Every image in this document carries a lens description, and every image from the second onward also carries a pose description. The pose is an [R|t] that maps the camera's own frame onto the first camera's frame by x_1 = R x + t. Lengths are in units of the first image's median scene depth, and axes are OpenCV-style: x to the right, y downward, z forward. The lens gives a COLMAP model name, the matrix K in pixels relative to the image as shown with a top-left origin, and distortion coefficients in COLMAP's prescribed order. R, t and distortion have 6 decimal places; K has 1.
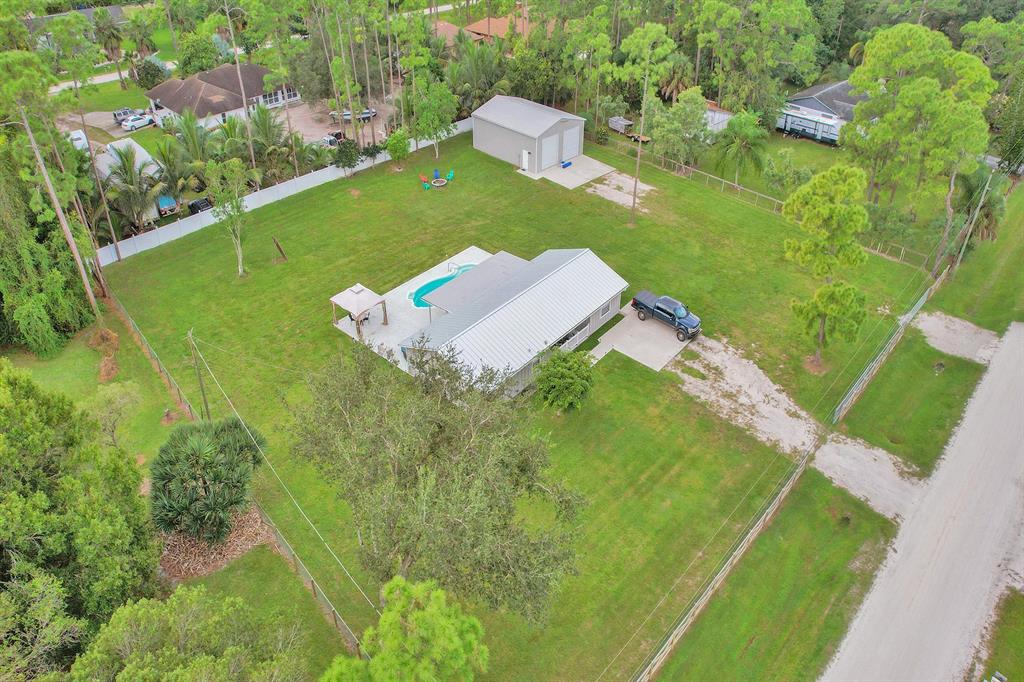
lens RADIAL K [[664.2, 0, 507.1], [0, 664.2, 342.5], [0, 0, 1]] dist [-0.038667, 0.036768]
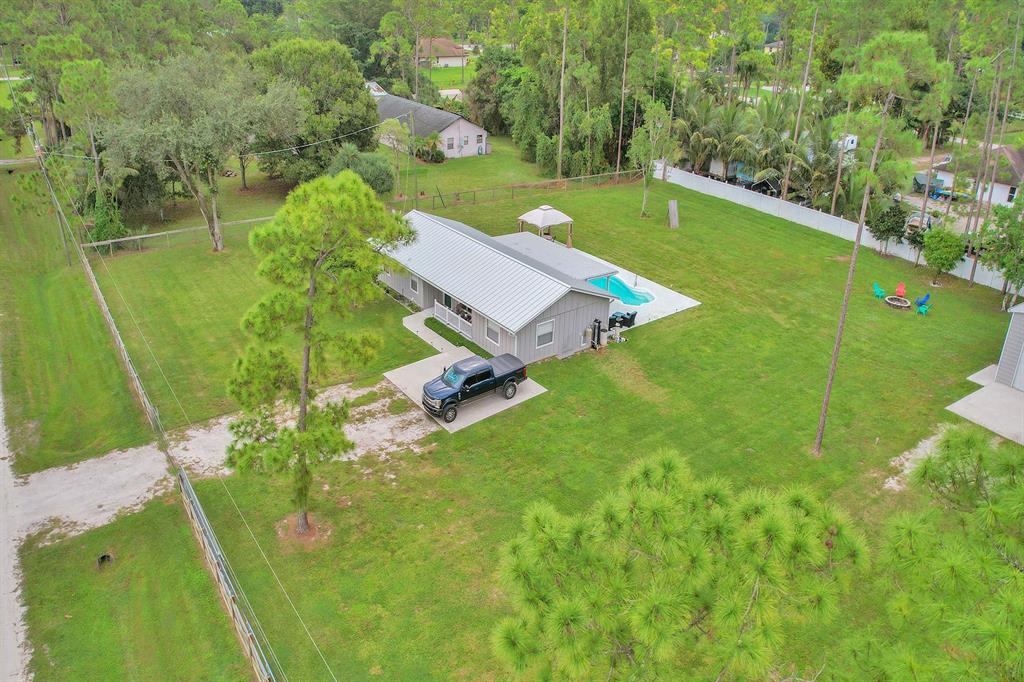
lens RADIAL K [[664.2, 0, 507.1], [0, 664.2, 342.5], [0, 0, 1]] dist [-0.038667, 0.036768]
pose [[-0.197230, 0.469442, -0.860653, 0.950304], [-0.619636, 0.620613, 0.480510, -0.495001], [0.759705, 0.628063, 0.168480, 1.065440]]
